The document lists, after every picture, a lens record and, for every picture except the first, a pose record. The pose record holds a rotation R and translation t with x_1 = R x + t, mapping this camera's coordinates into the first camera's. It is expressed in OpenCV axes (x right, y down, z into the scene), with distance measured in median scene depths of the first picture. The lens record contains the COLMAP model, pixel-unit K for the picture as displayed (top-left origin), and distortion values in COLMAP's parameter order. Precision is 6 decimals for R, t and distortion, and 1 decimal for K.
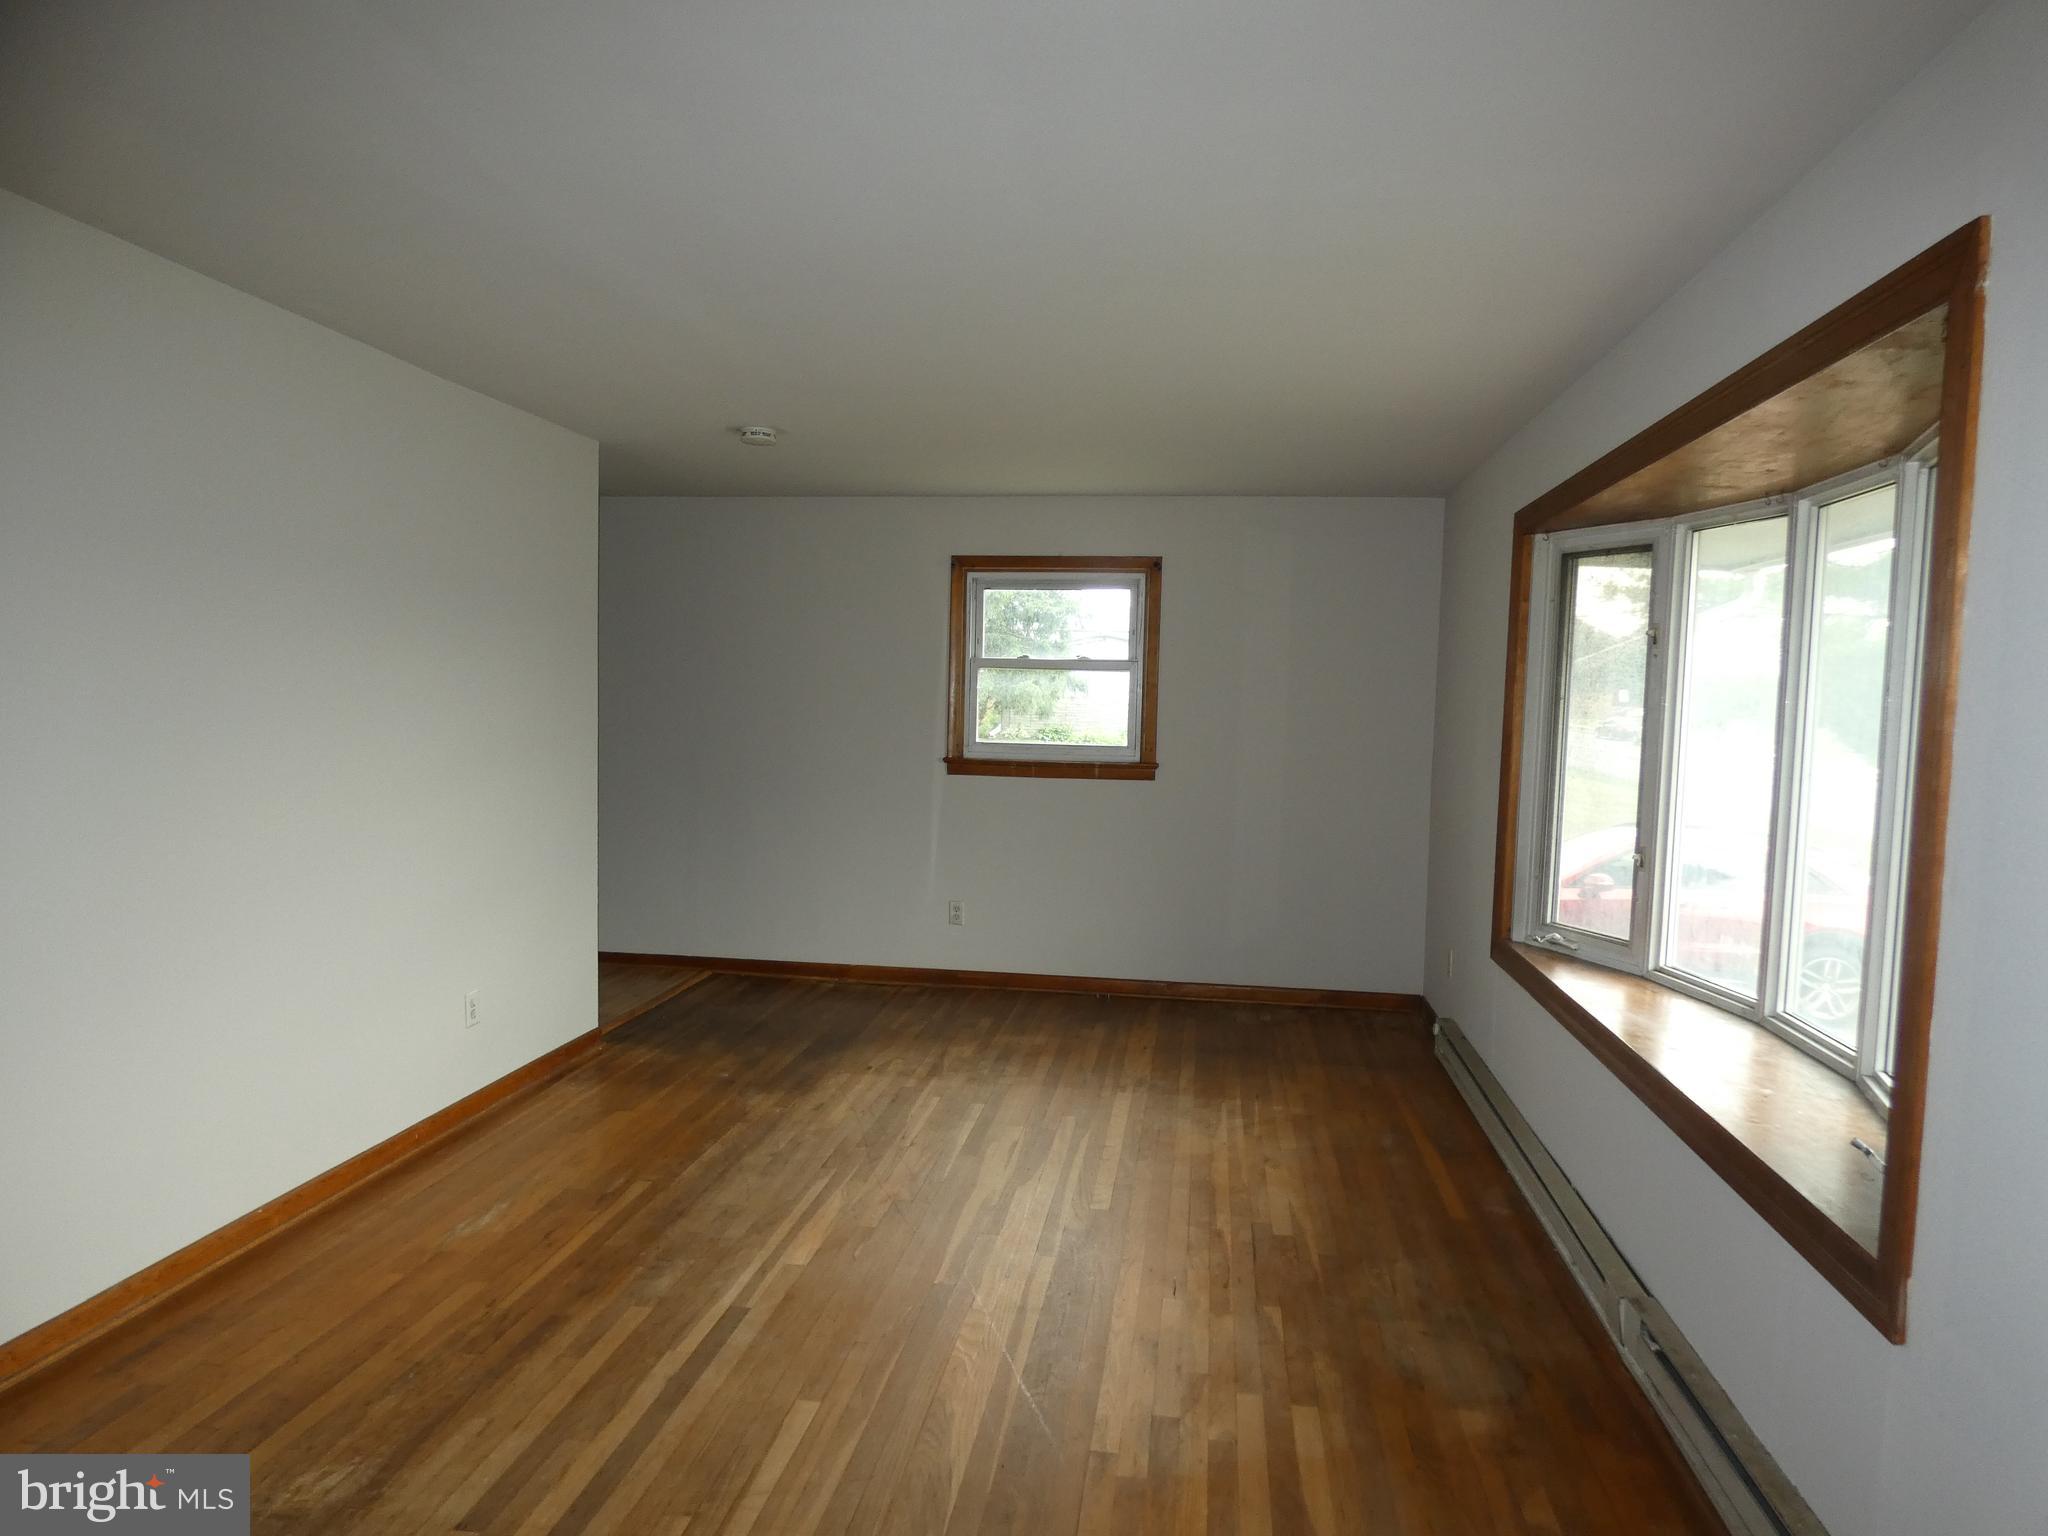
lens RADIAL K [[1214.0, 0, 1025.1], [0, 1214.0, 766.8], [0, 0, 1]] dist [-0.014301, -0.008063]
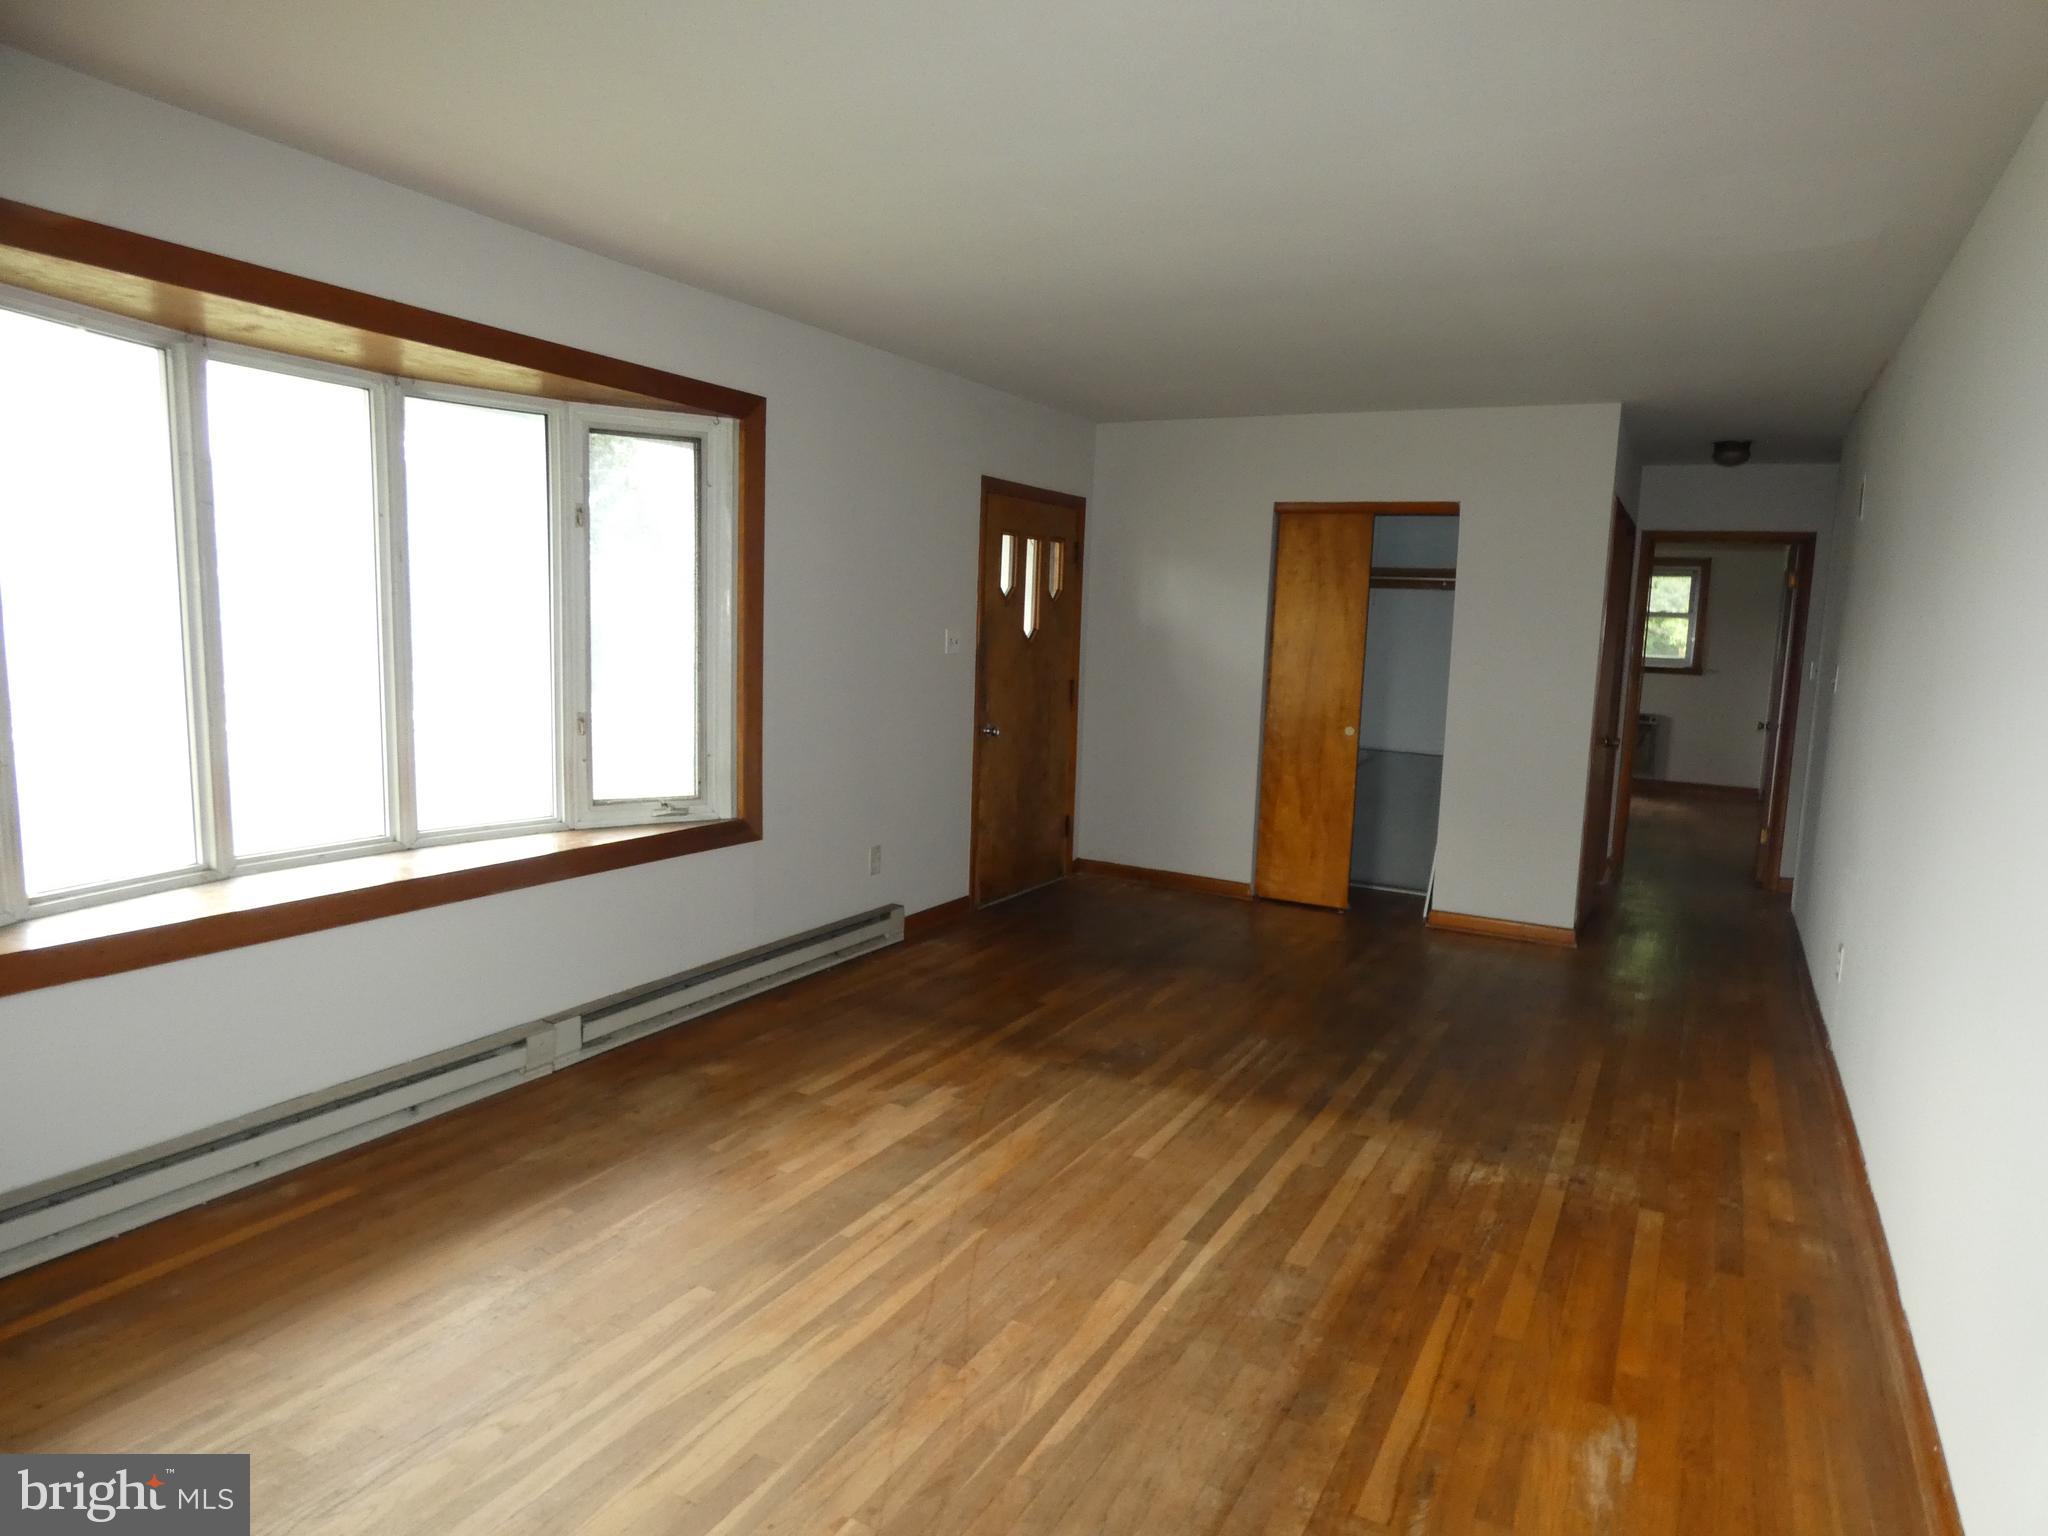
lens RADIAL K [[1214.0, 0, 1022.9], [0, 1214.0, 773.9], [0, 0, 1]] dist [-0.014301, -0.008063]
pose [[-0.932126, -0.091092, 0.350490, -0.428051], [-0.025717, 0.982054, 0.186839, -0.098943], [-0.361220, 0.165143, -0.917741, 1.940969]]
